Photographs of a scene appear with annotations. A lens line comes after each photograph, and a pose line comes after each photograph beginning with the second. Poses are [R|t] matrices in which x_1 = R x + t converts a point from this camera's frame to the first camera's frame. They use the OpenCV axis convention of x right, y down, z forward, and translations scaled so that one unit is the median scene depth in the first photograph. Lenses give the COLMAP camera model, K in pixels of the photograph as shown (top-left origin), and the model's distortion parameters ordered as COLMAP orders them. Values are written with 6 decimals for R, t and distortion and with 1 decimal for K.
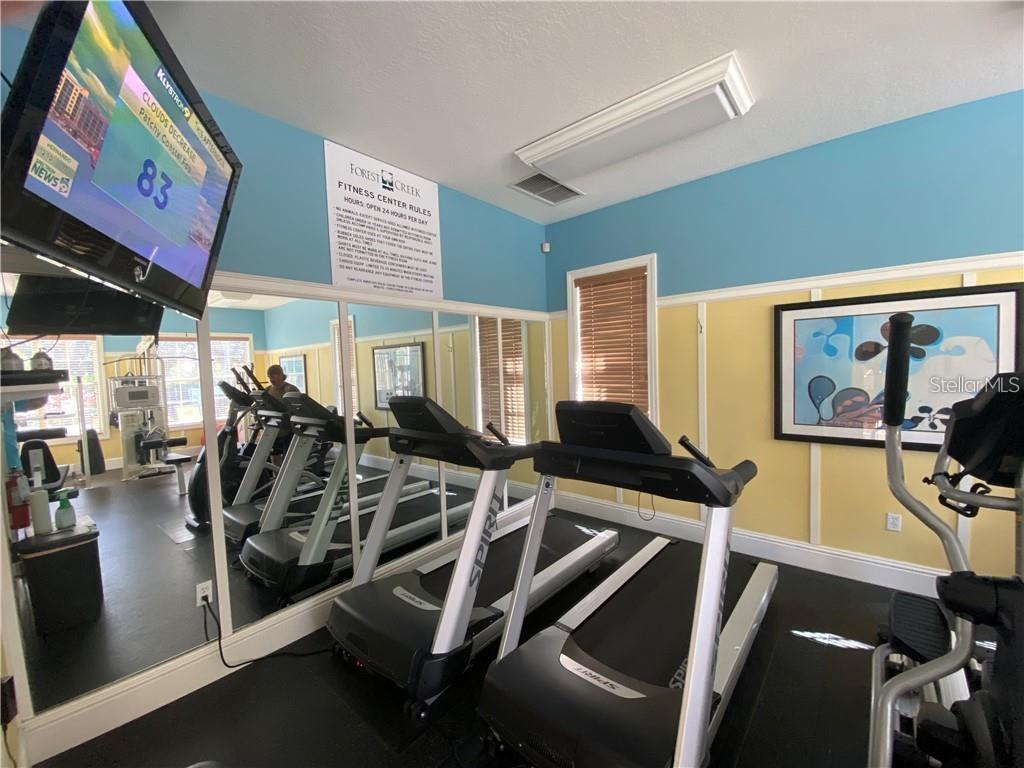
lens RADIAL K [[415.5, 0, 513.8], [0, 415.5, 387.3], [0, 0, 1]] dist [0.001312, -0.000184]
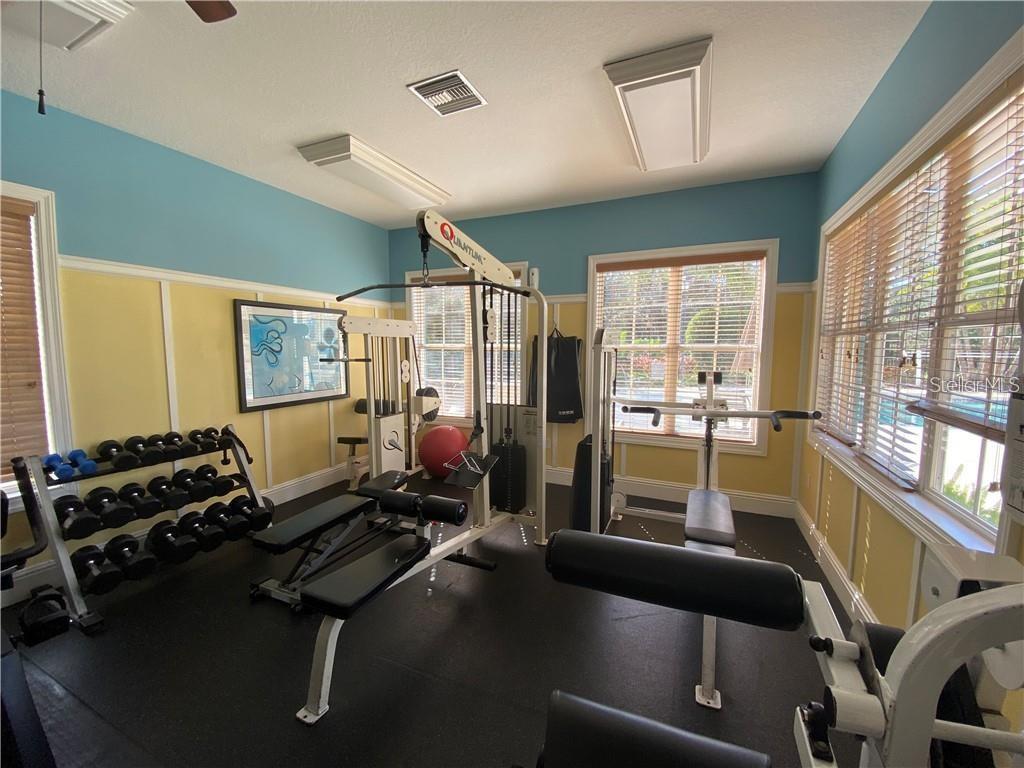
lens RADIAL K [[415.5, 0, 514.1], [0, 415.5, 383.9], [0, 0, 1]] dist [0.001312, -0.000184]
pose [[-0.285348, -0.058502, 0.956637, -0.740555], [0.059238, 0.995150, 0.078527, -0.003592], [-0.956592, 0.079077, -0.280498, 0.591981]]
